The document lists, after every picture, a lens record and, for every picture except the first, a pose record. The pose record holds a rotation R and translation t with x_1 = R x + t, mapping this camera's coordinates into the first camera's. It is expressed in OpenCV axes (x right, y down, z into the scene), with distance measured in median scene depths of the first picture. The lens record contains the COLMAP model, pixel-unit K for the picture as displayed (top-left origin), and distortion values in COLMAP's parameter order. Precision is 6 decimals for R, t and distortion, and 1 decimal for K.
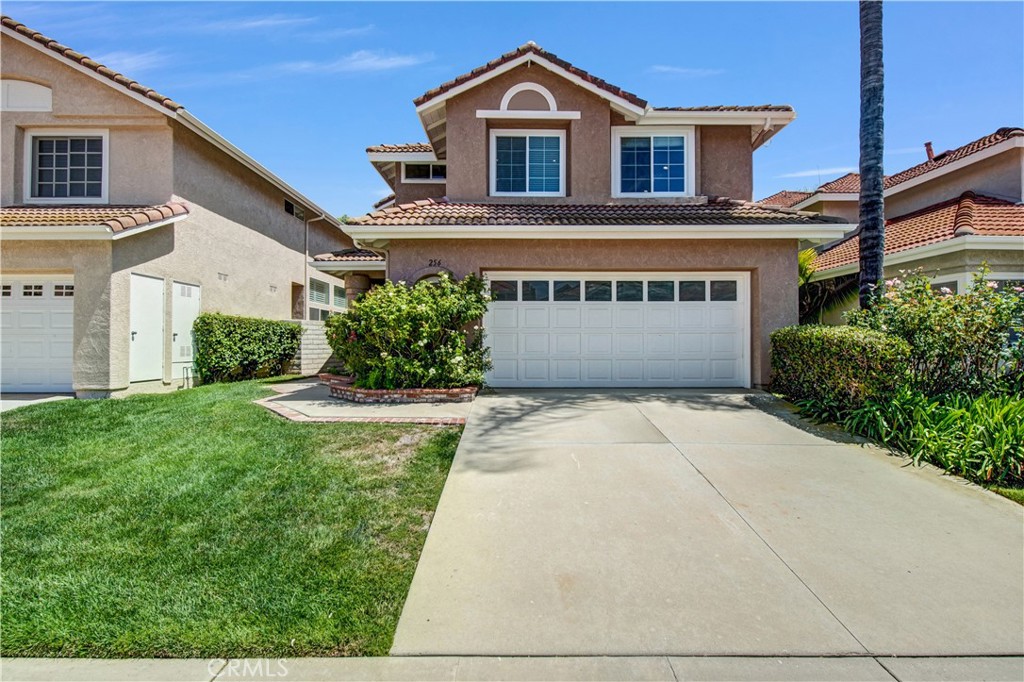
lens RADIAL K [[461.4, 0, 517.8], [0, 461.4, 343.4], [0, 0, 1]] dist [0.009539, -0.006498]
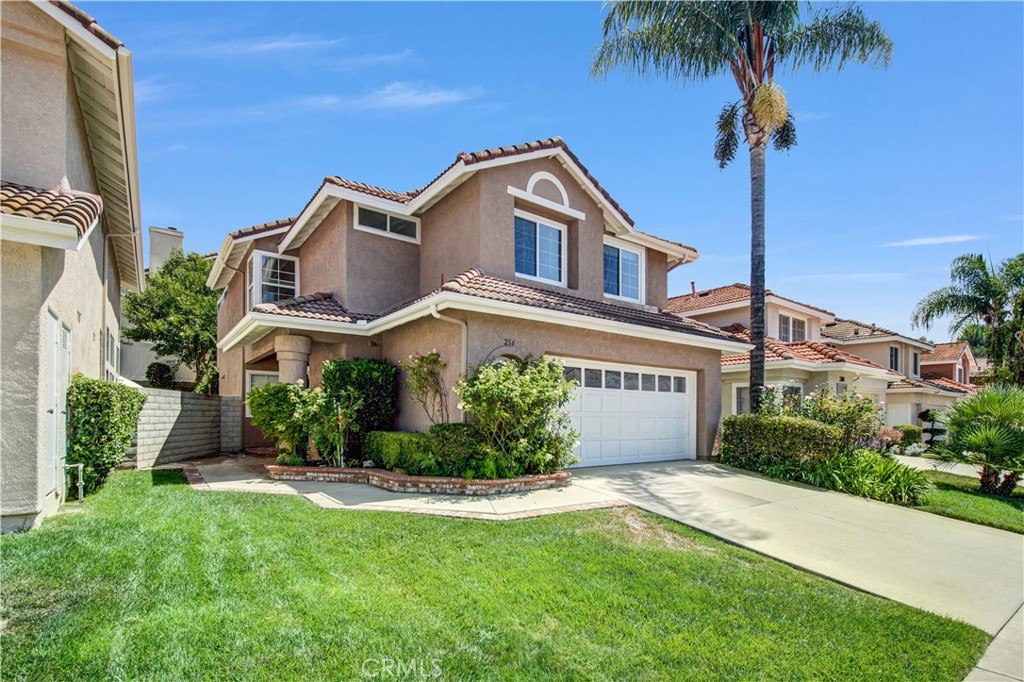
lens RADIAL K [[461.4, 0, 579.6], [0, 461.4, 417.2], [0, 0, 1]] dist [0.009539, -0.006498]
pose [[0.805442, 0.009106, 0.592605, -0.538062], [-0.009099, 0.999954, -0.002998, -0.016254], [-0.592605, -0.002978, 0.805488, 0.127640]]
